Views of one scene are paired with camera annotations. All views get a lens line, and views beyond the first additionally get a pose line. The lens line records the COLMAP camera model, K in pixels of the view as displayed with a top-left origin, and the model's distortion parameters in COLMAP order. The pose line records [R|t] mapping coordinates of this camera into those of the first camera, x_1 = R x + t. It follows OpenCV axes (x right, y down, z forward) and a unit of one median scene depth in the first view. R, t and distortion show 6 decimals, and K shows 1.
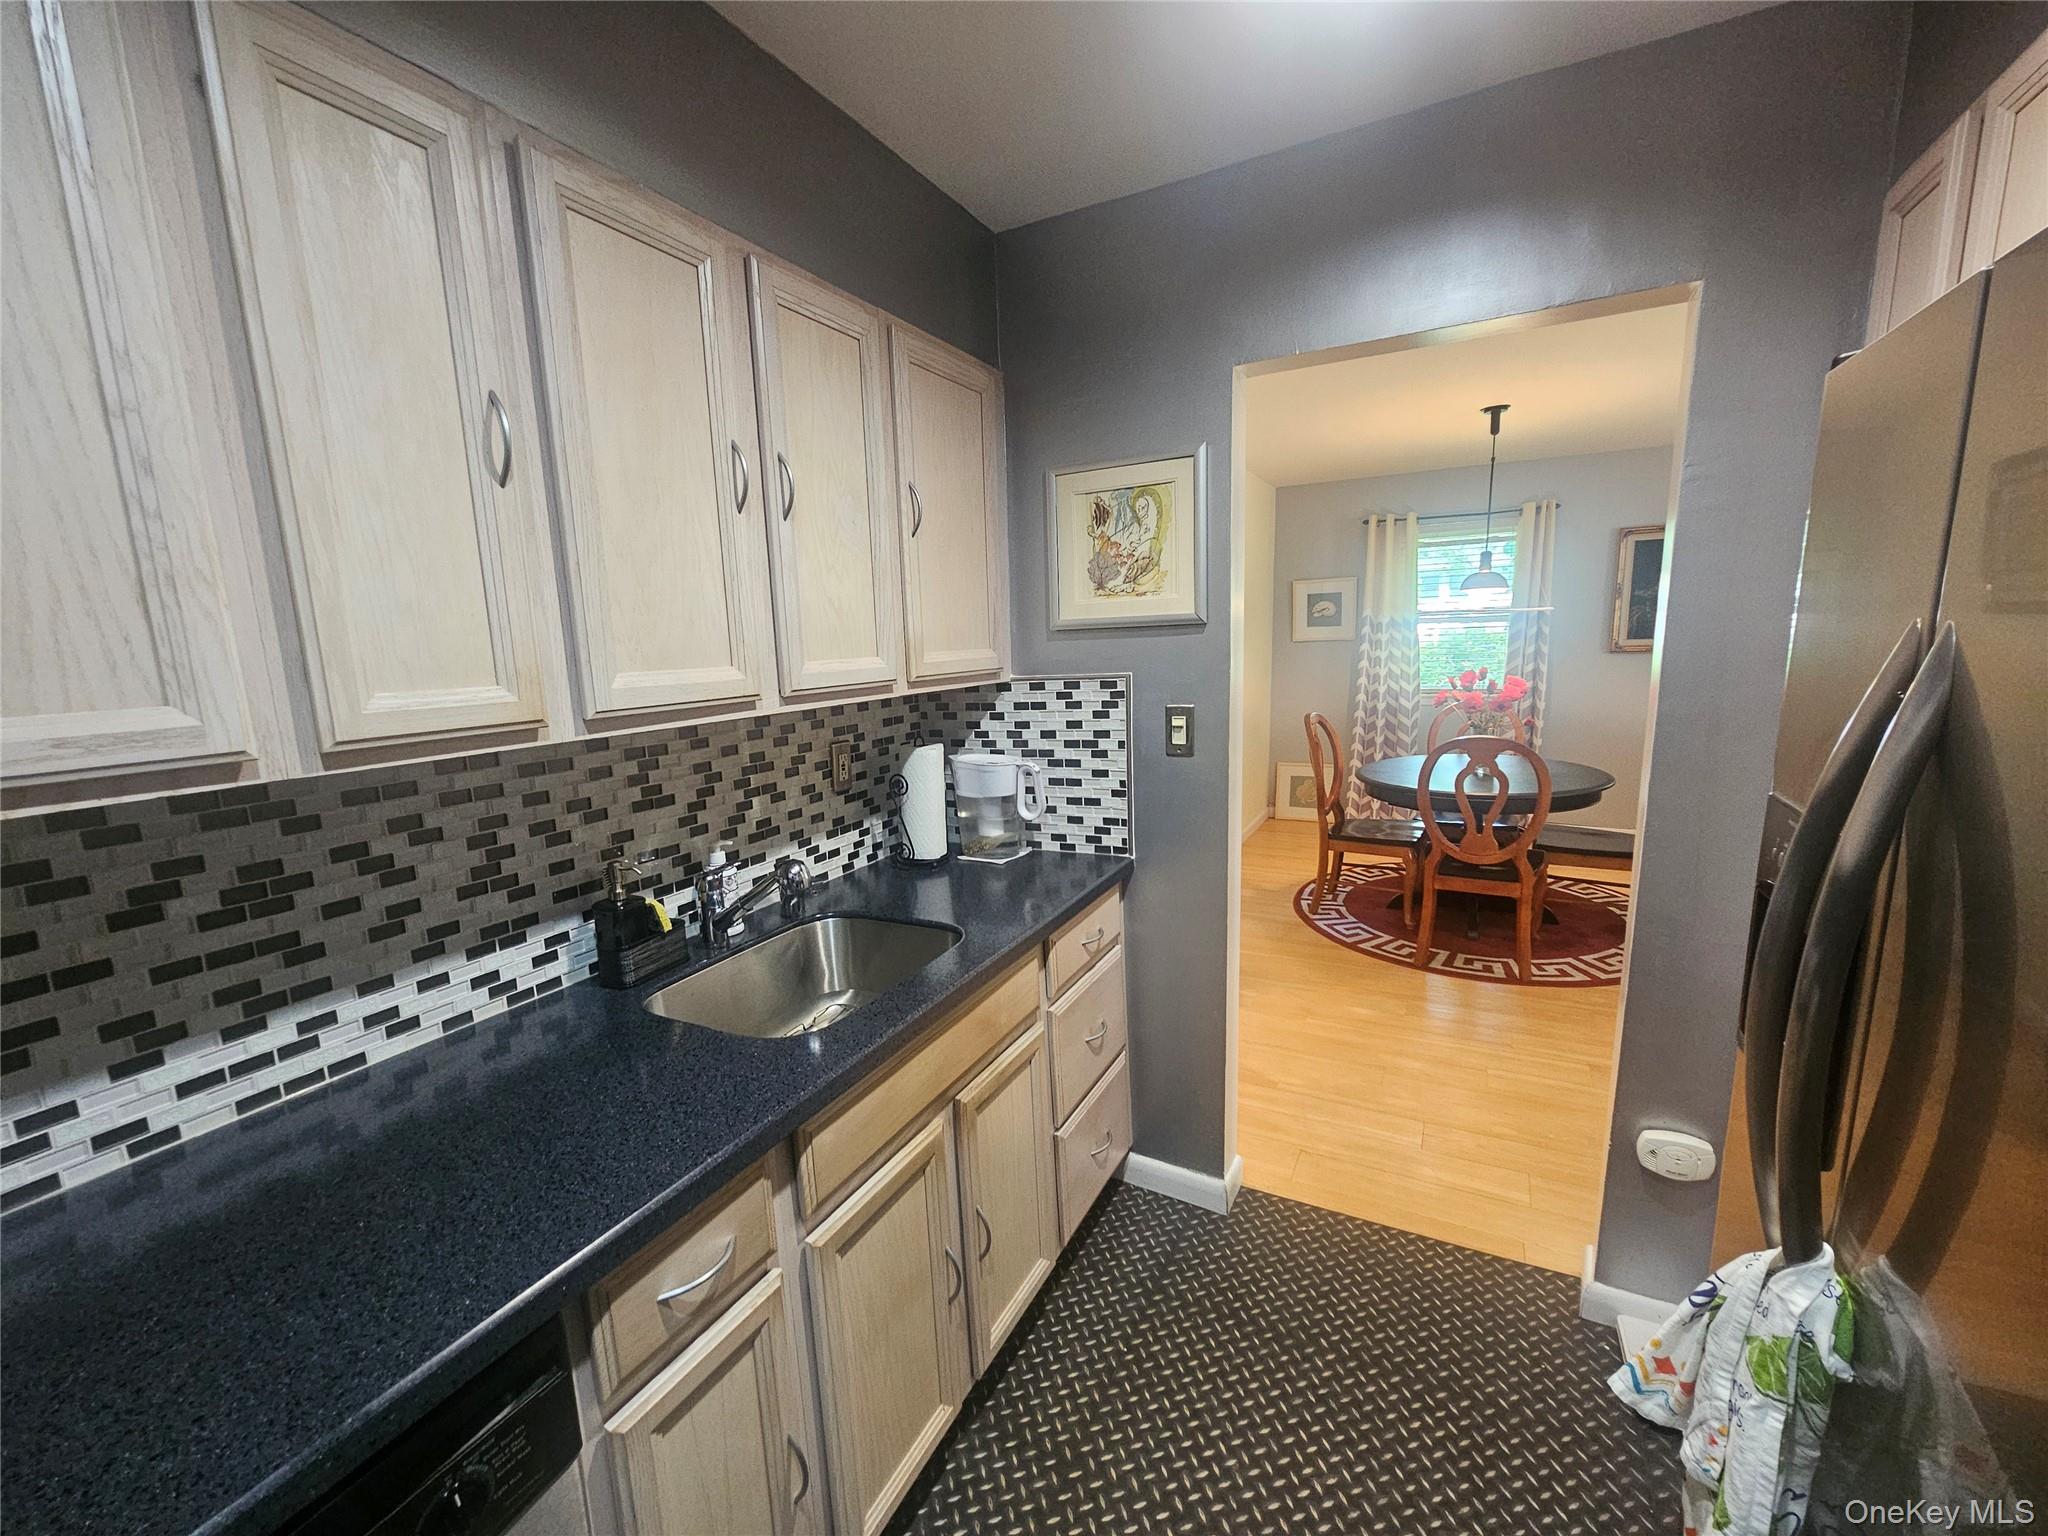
lens RADIAL K [[827.7, 0, 1019.7], [0, 827.7, 776.3], [0, 0, 1]] dist [0.000397, 0.000211]
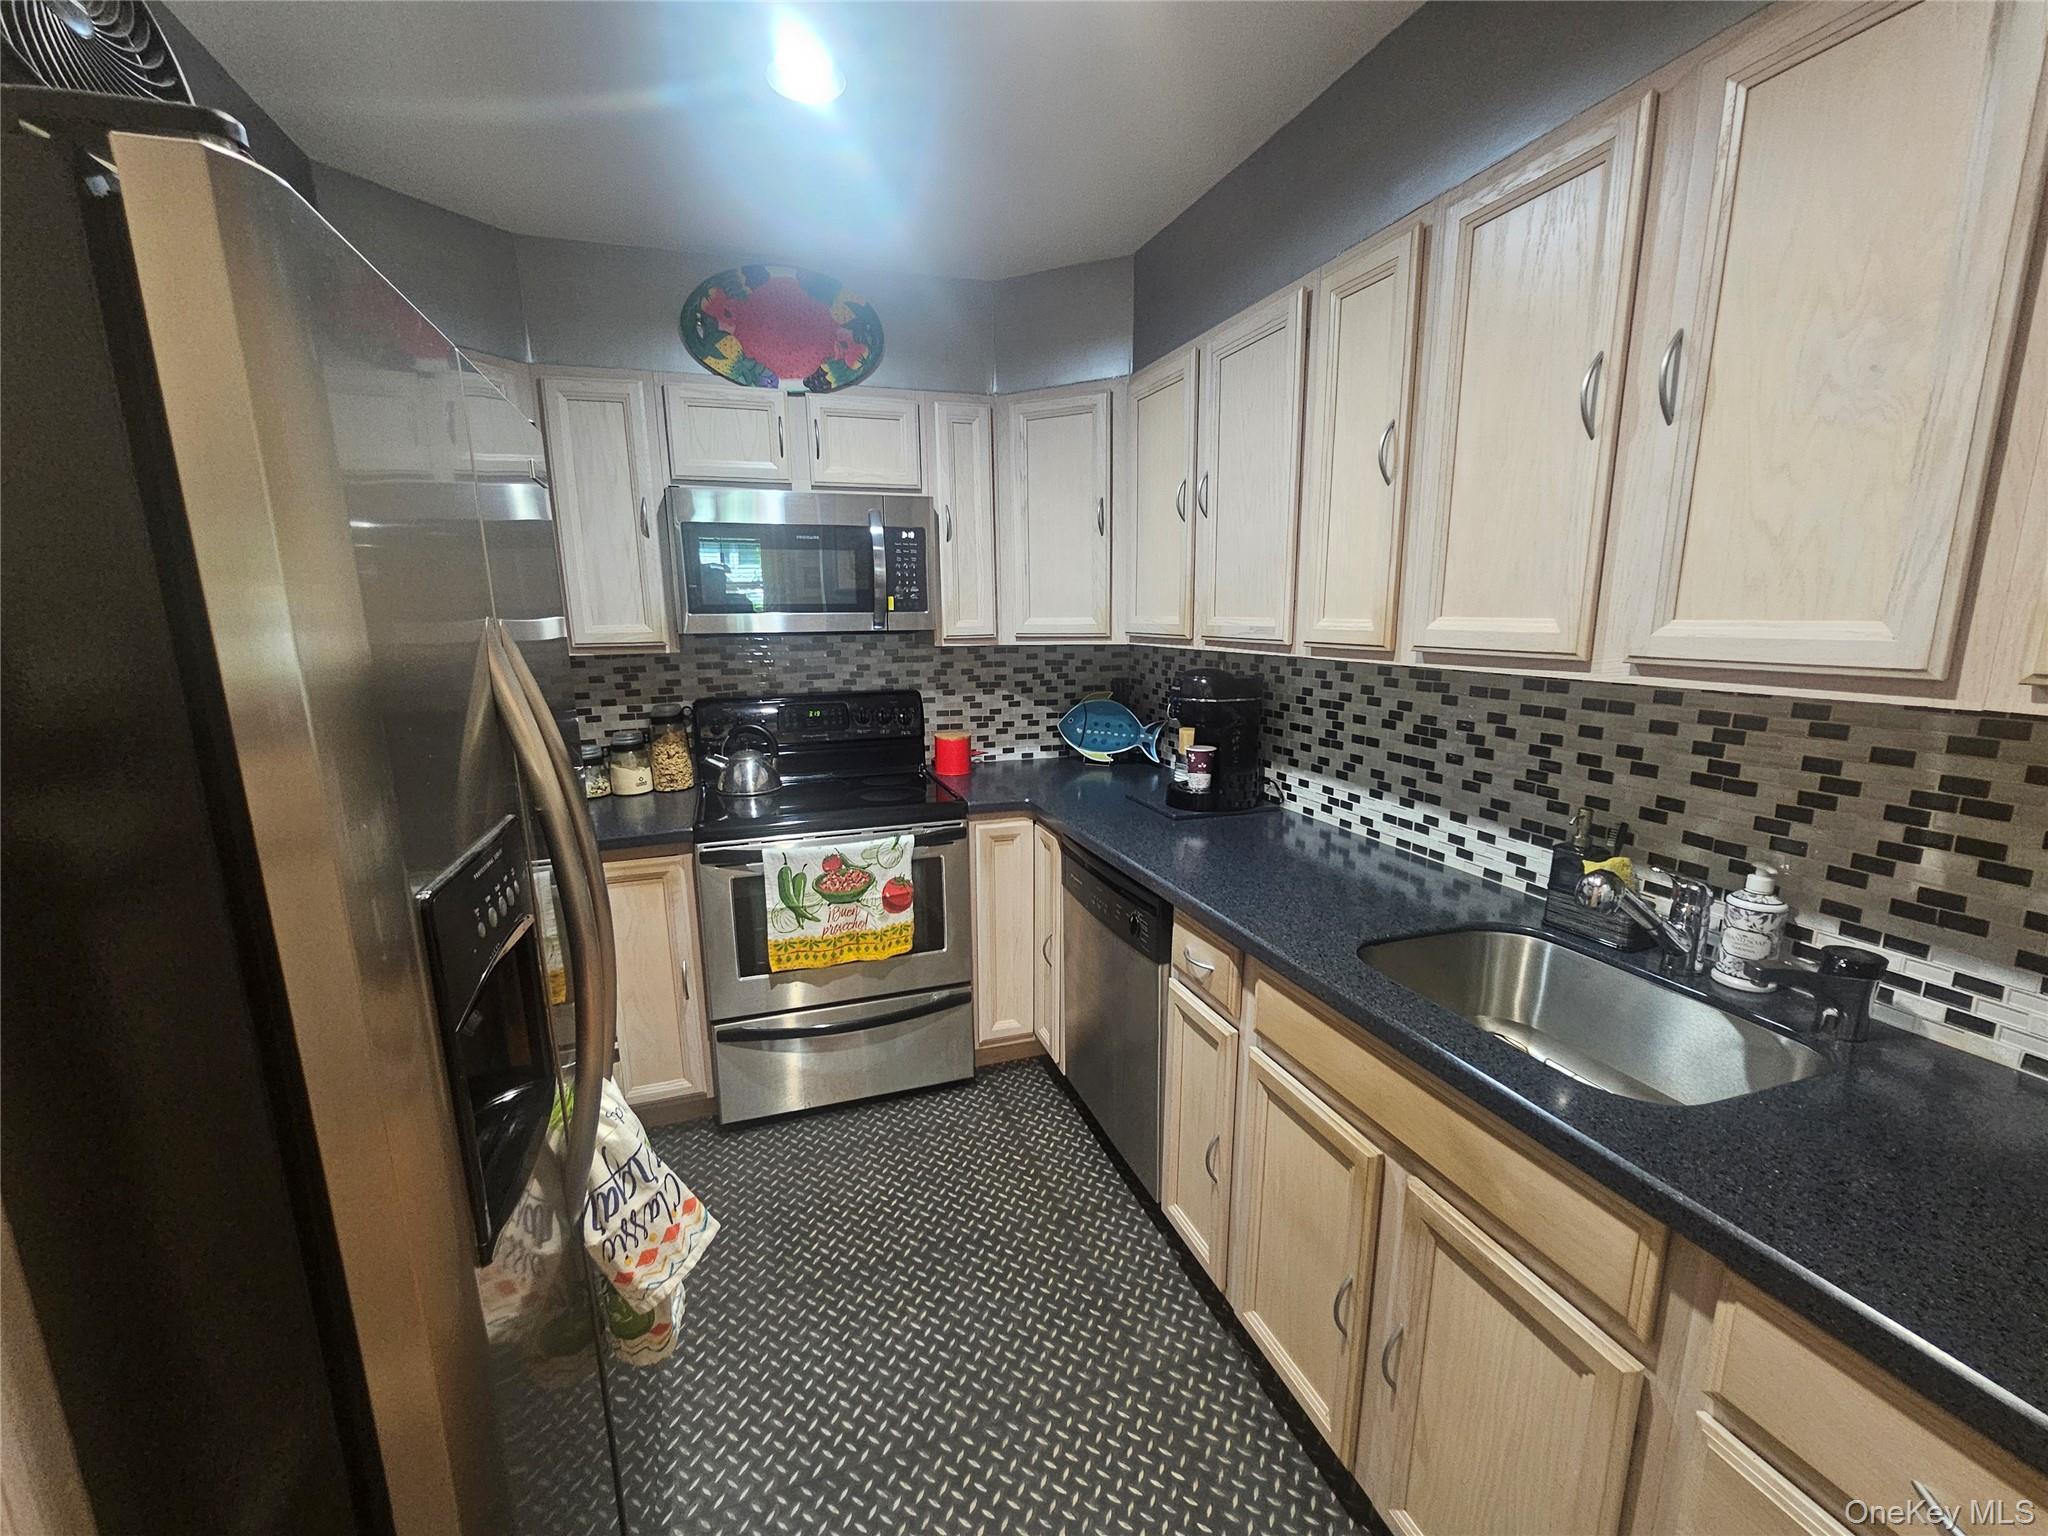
lens RADIAL K [[827.7, 0, 1019.0], [0, 827.7, 773.6], [0, 0, 1]] dist [0.000397, 0.000211]
pose [[-0.679065, 0.181432, -0.711304, 0.789905], [-0.093984, 0.939513, 0.329366, -0.233843], [0.728037, 0.290512, -0.620938, 1.287743]]
